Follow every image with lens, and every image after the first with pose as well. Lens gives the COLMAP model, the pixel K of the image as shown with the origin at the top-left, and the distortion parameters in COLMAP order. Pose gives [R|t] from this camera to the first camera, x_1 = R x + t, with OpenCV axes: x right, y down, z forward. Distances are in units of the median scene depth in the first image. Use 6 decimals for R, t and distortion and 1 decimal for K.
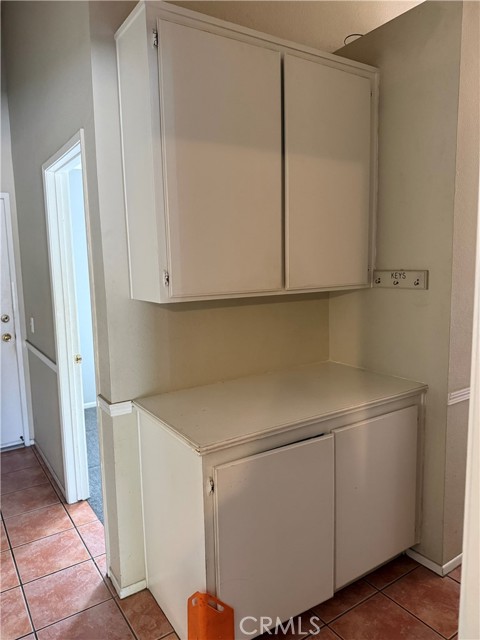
lens RADIAL K [[449.8, 0, 241.9], [0, 449.8, 328.9], [0, 0, 1]] dist [0.072281, -0.119459]
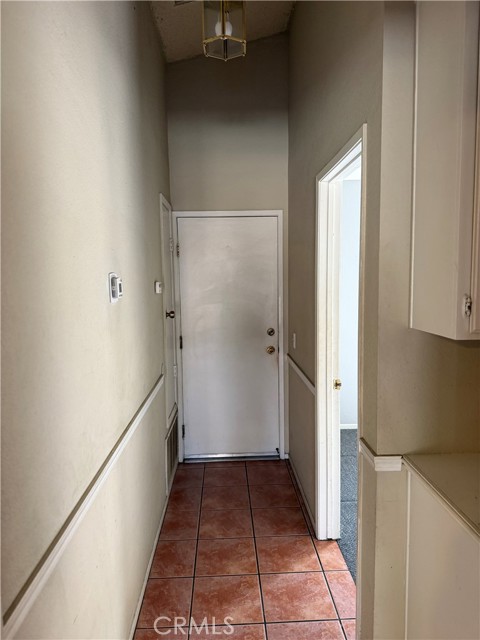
lens RADIAL K [[449.8, 0, 241.9], [0, 449.8, 328.9], [0, 0, 1]] dist [0.072281, -0.119459]
pose [[0.852126, 0.057822, -0.520132, -0.060586], [-0.068672, 0.997638, -0.001599, -0.031297], [0.518811, 0.037081, 0.854084, 0.123100]]
